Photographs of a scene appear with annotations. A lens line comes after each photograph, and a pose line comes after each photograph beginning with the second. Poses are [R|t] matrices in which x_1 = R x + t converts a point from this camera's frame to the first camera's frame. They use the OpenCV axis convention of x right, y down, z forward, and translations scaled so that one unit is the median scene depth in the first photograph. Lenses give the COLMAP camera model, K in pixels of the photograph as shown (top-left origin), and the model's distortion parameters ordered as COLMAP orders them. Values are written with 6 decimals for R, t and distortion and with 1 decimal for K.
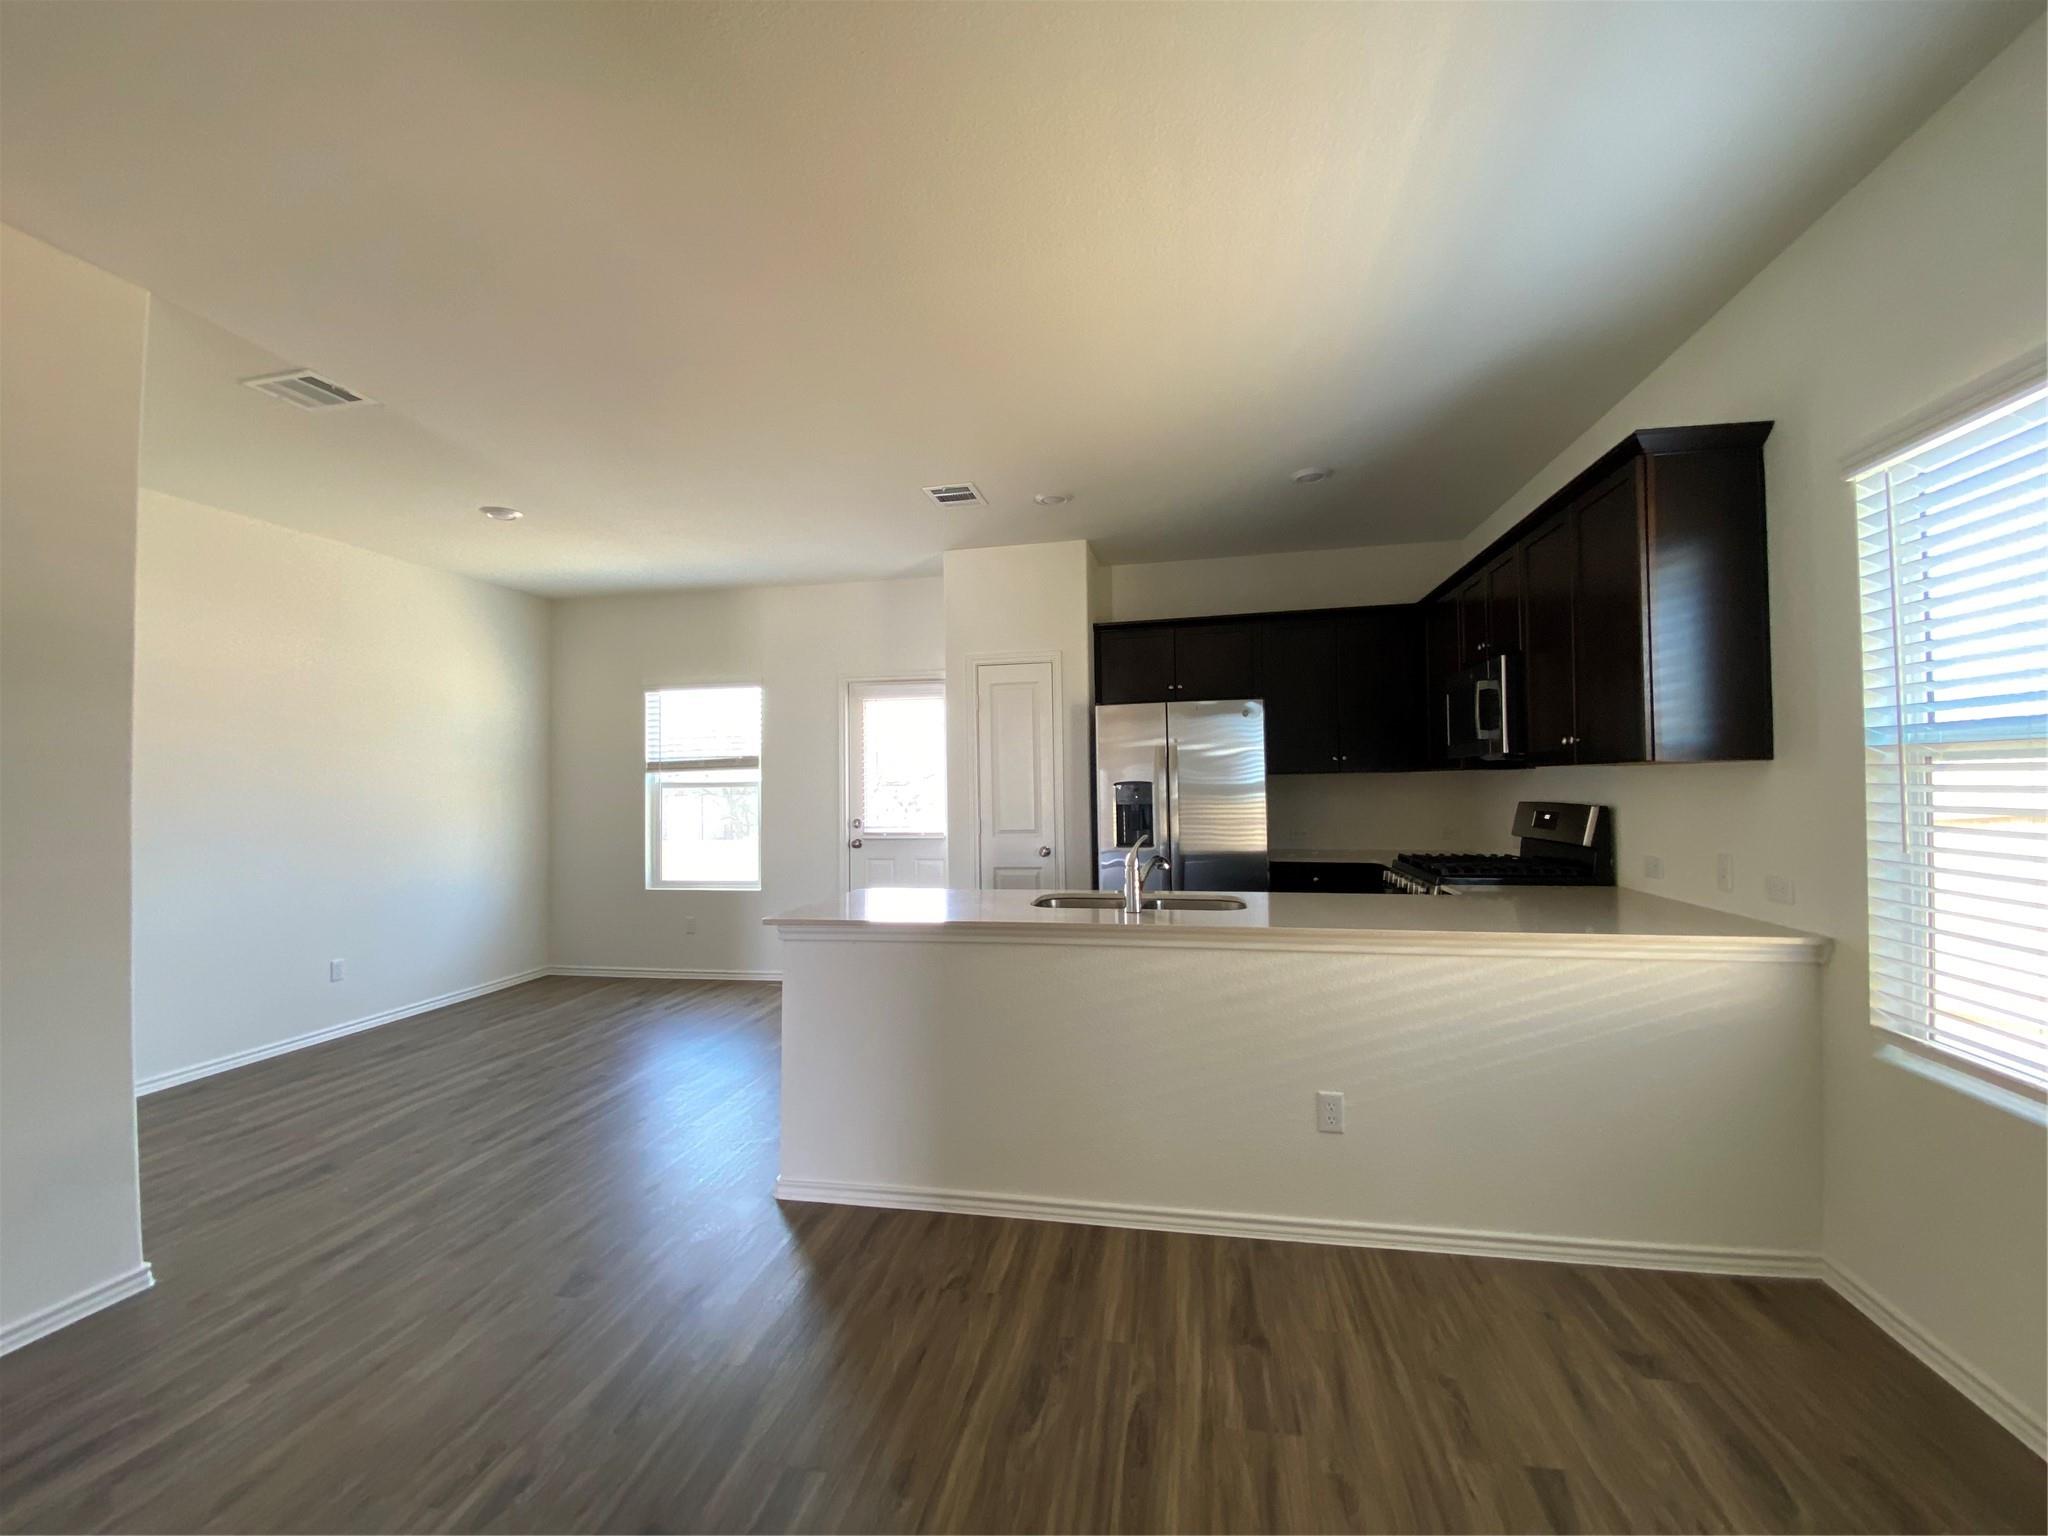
lens RADIAL K [[830.3, 0, 1034.4], [0, 830.3, 770.3], [0, 0, 1]] dist [0.016983, -0.019313]
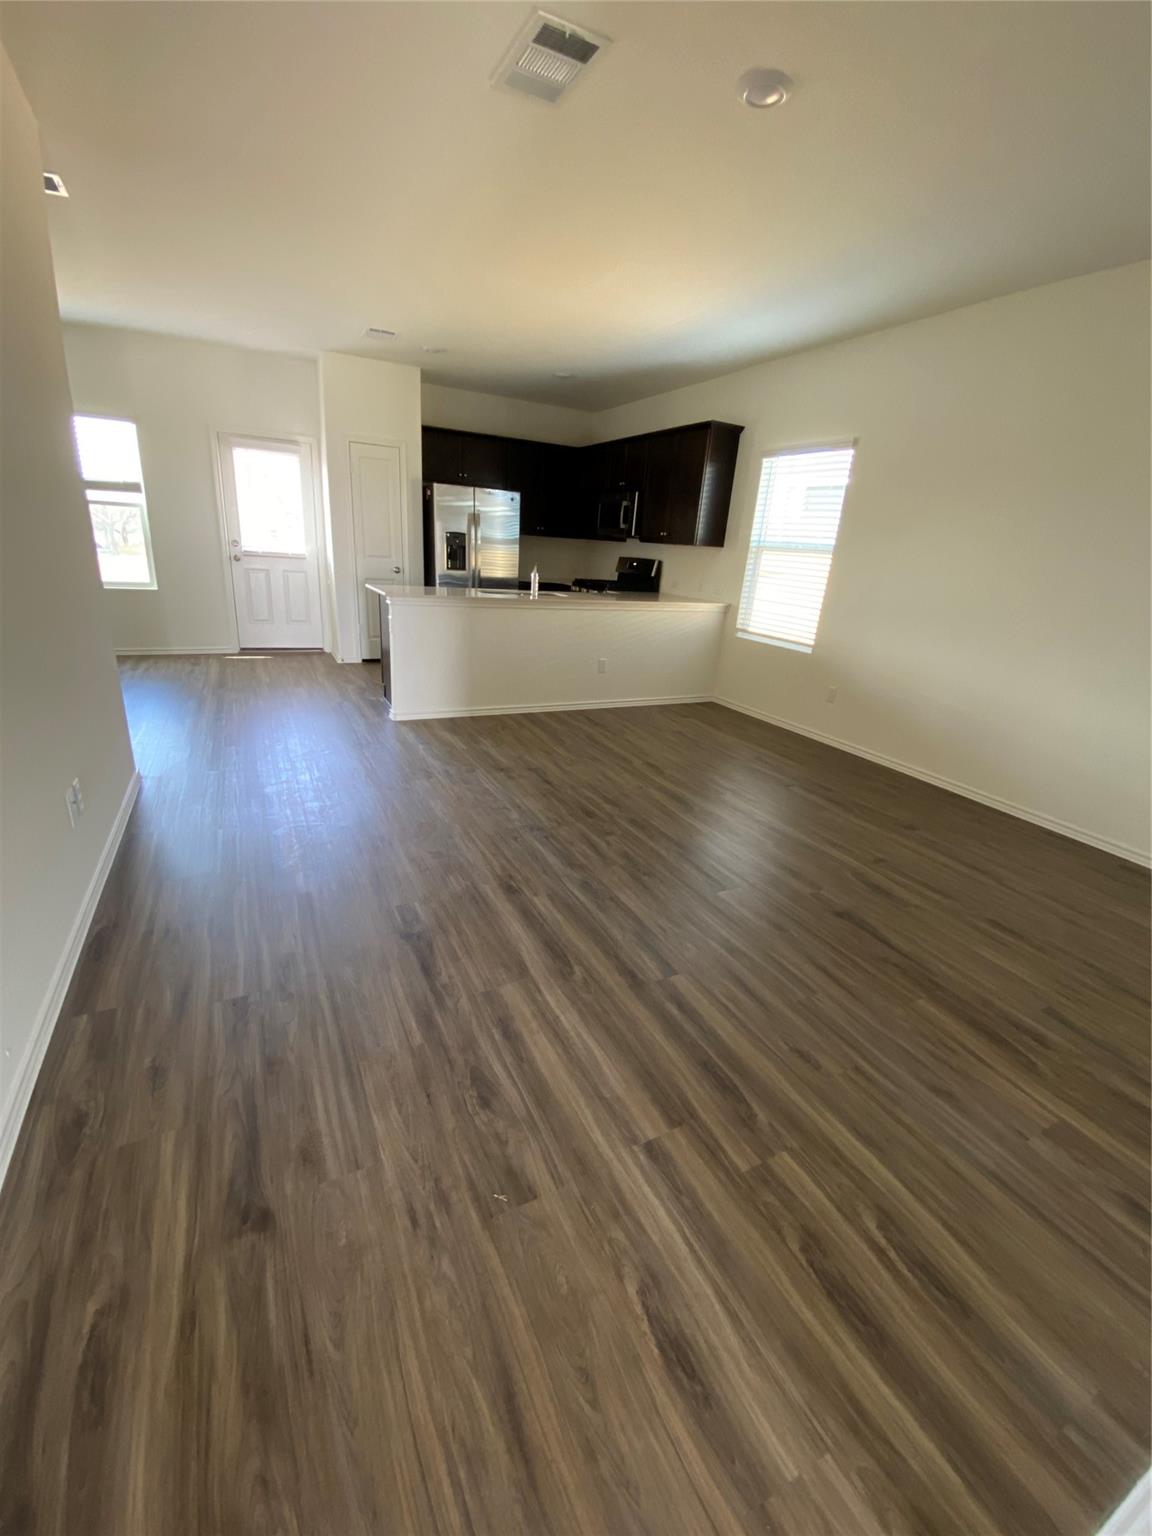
lens RADIAL K [[622.7, 0, 577.3], [0, 622.7, 777.0], [0, 0, 1]] dist [0.016983, -0.019313]
pose [[0.785343, -0.148734, 0.600928, -0.545829], [-0.091472, 0.932174, 0.350264, 0.010002], [-0.612265, -0.330045, 0.718471, -0.322846]]
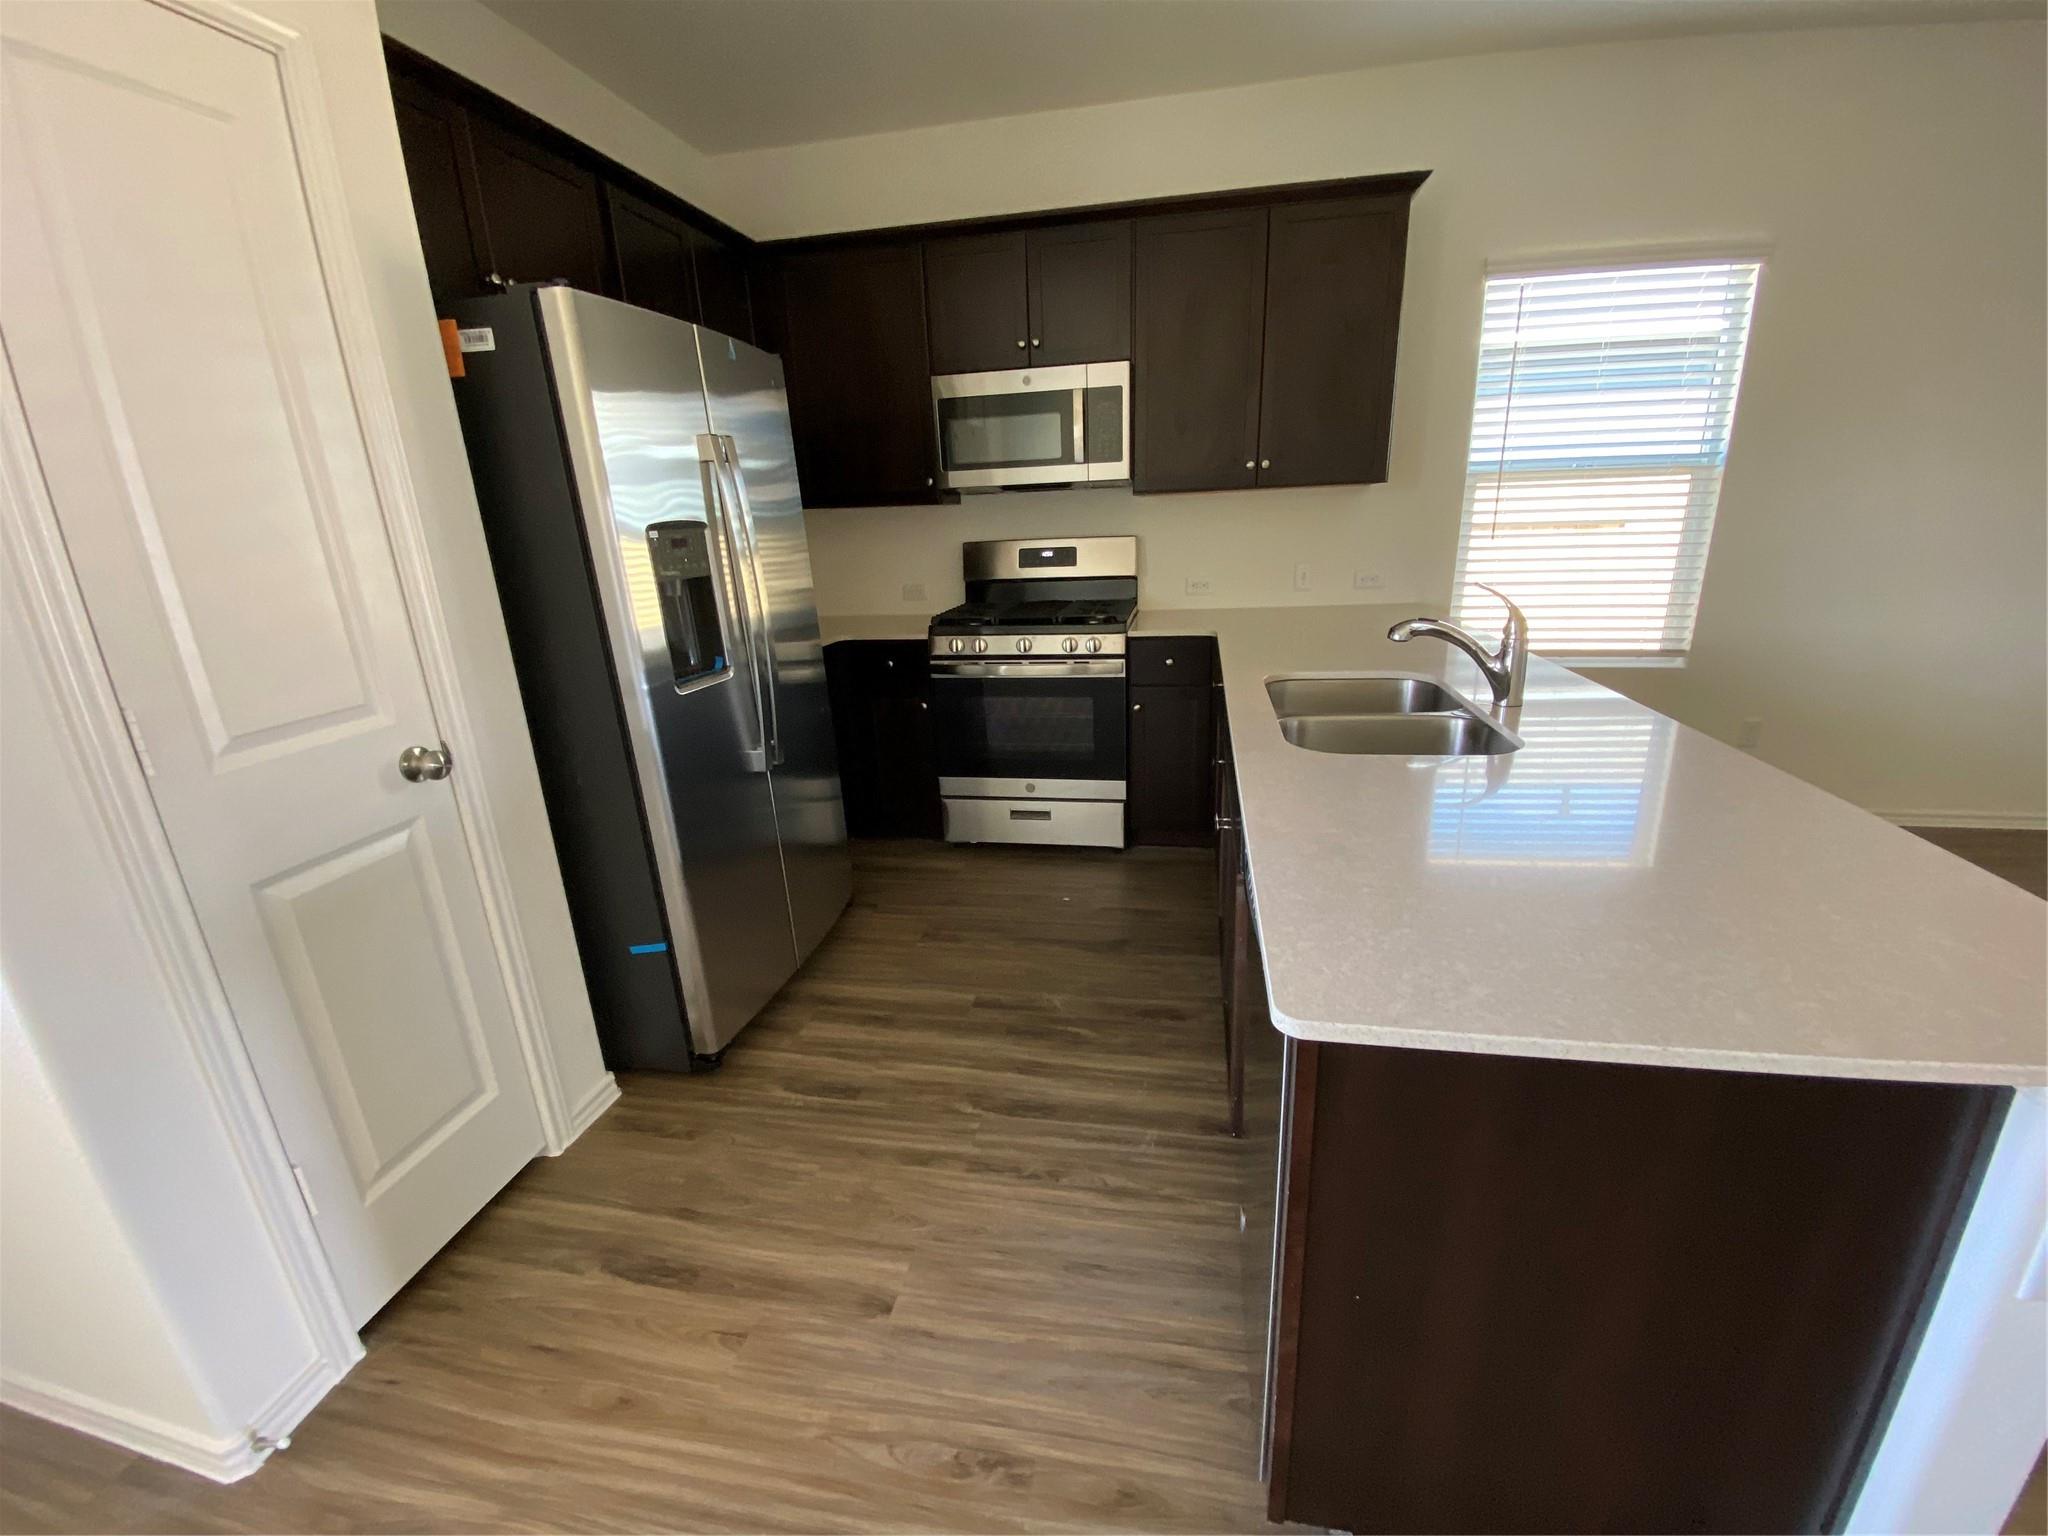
lens RADIAL K [[829.1, 0, 1028.9], [0, 829.1, 763.6], [0, 0, 1]] dist [0.016587, -0.019150]
pose [[0.003364, -0.275816, 0.961204, -0.285935], [0.027405, 0.960874, 0.275626, 0.017589], [-0.999619, 0.025414, 0.010791, 0.782312]]
